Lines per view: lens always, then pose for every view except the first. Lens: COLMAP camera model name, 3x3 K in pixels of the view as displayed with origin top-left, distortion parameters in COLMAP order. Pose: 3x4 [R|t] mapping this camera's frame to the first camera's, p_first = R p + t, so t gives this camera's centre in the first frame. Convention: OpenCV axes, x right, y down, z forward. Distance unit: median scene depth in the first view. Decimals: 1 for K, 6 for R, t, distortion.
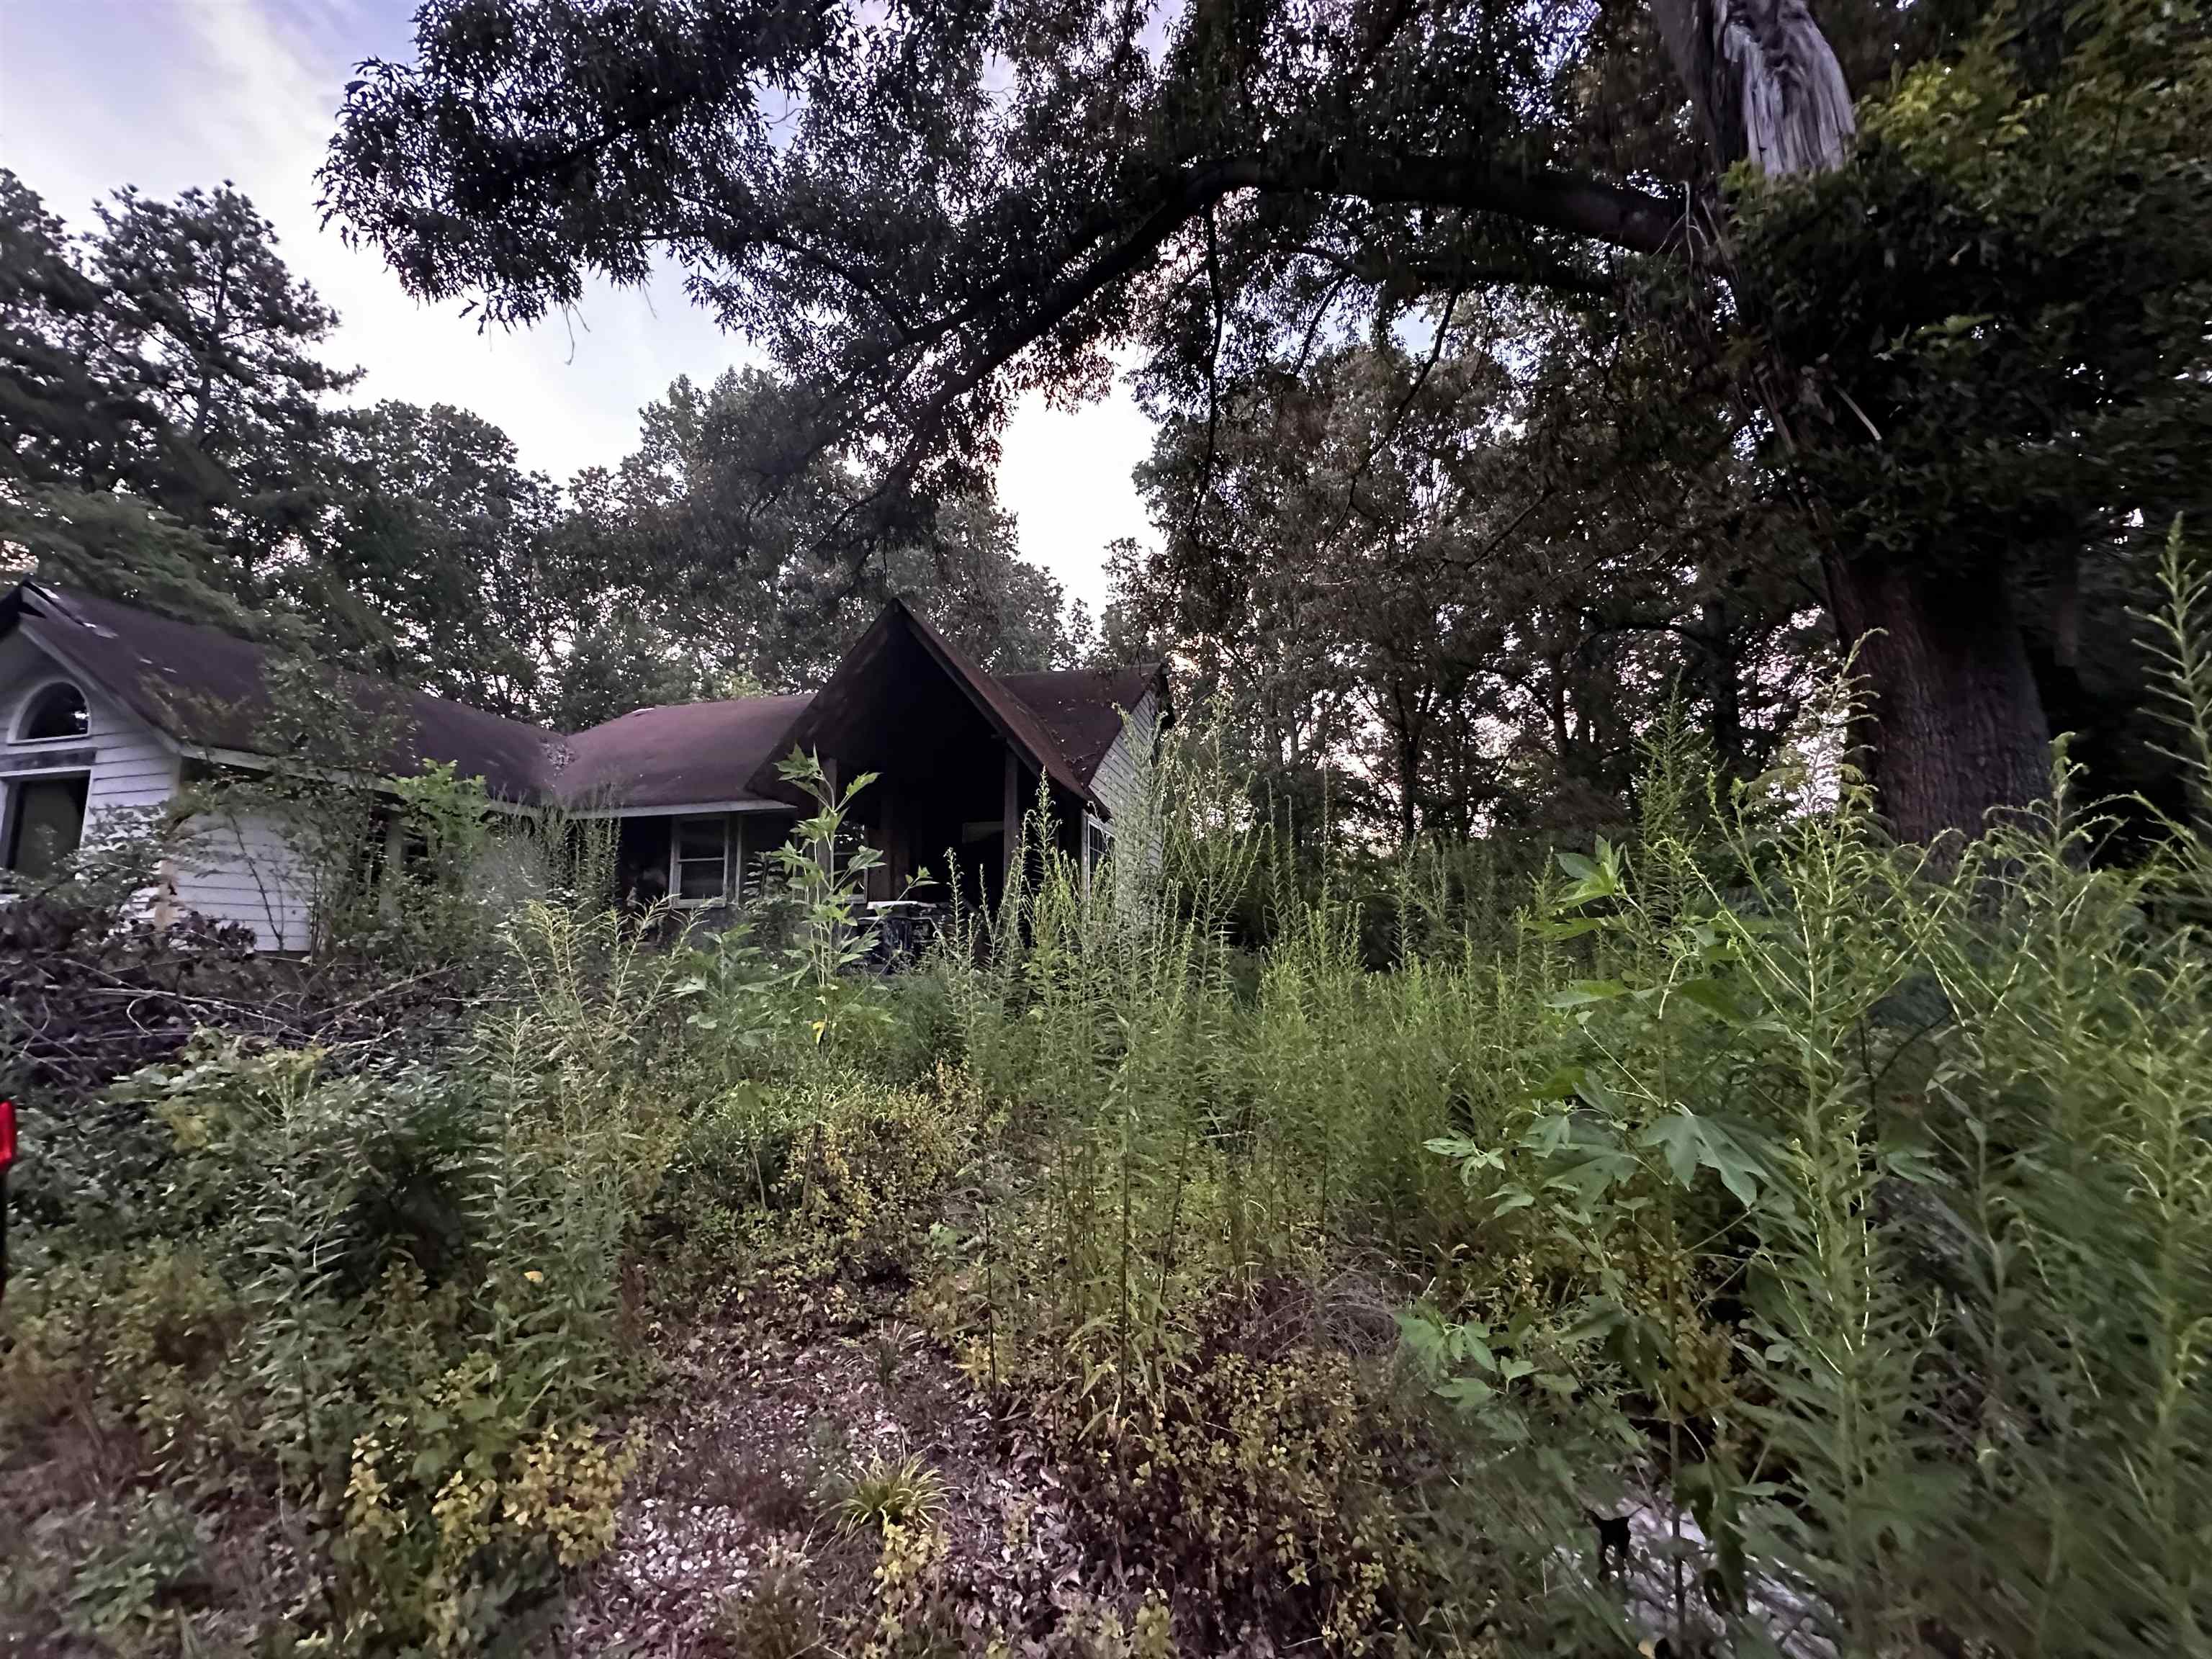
lens RADIAL K [[876.3, 0, 1162.0], [0, 876.3, 837.7], [0, 0, 1]] dist [-0.001115, -0.000339]
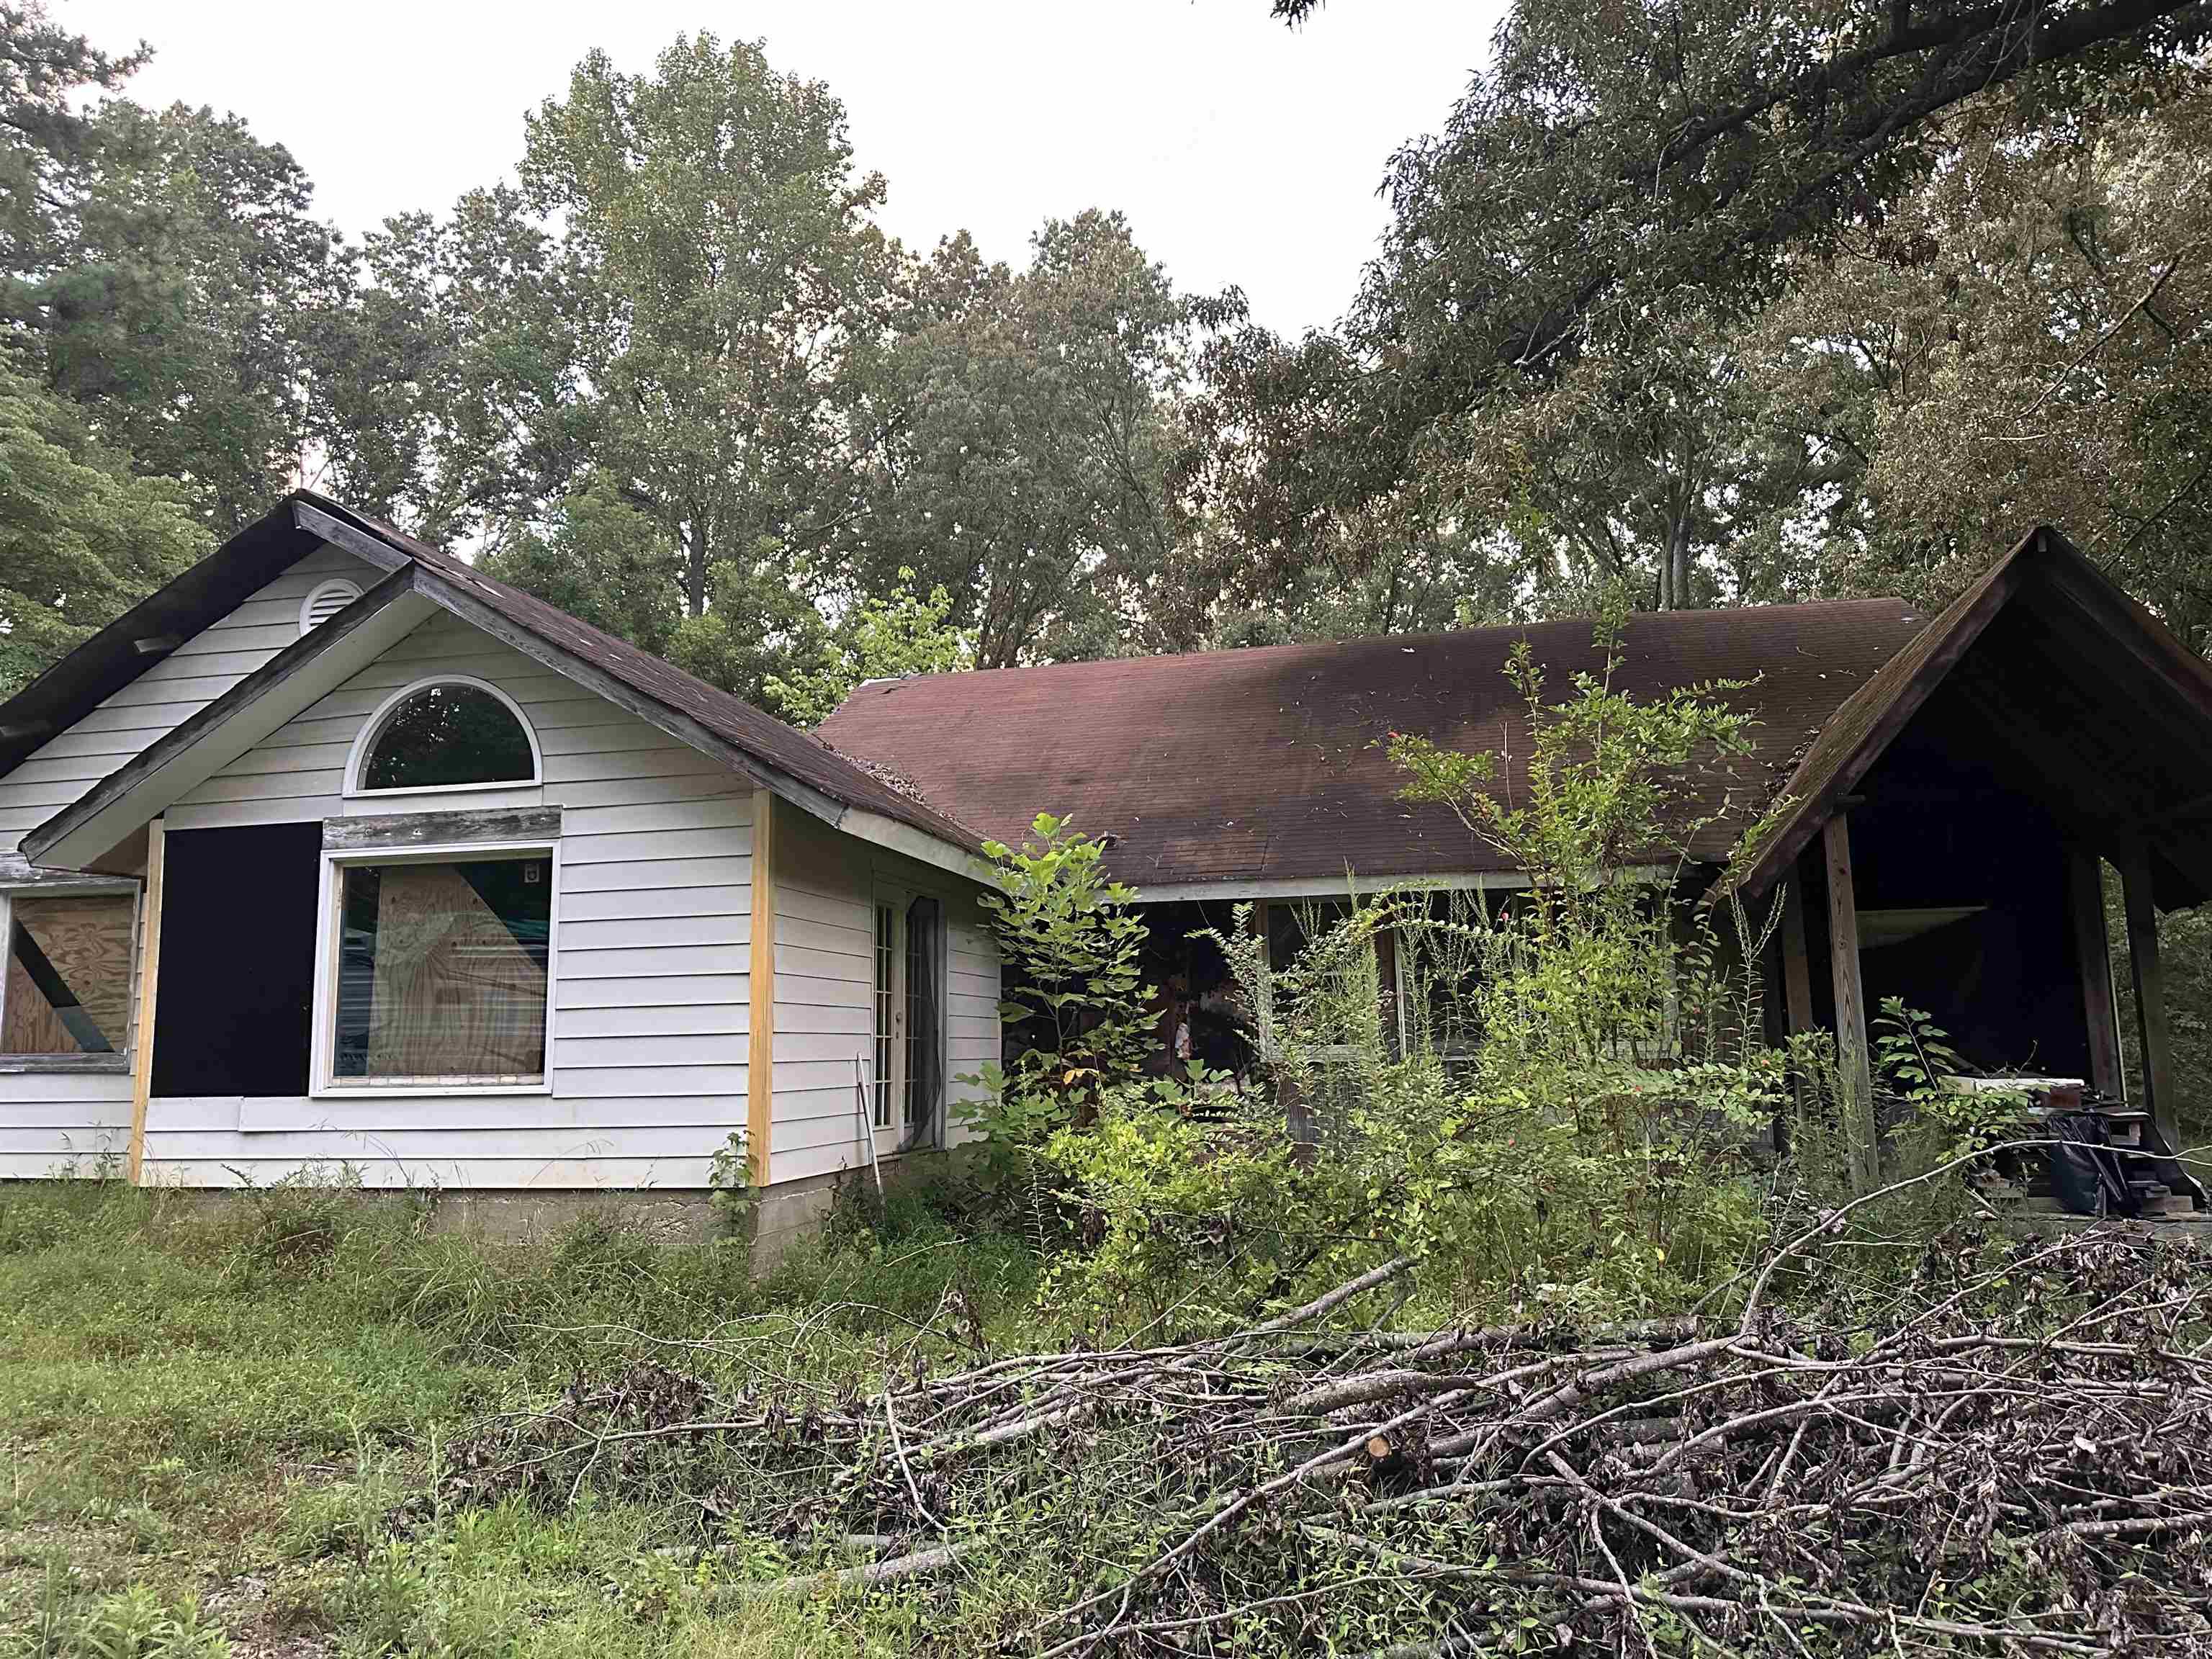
lens RADIAL K [[1577.3, 0, 1125.9], [0, 1577.3, 826.7], [0, 0, 1]] dist [0.037584, -0.044214]
pose [[0.999844, -0.010187, 0.014398, -0.324029], [0.010443, 0.999786, -0.017848, -0.025306], [-0.014213, 0.017996, 0.999737, 0.008876]]
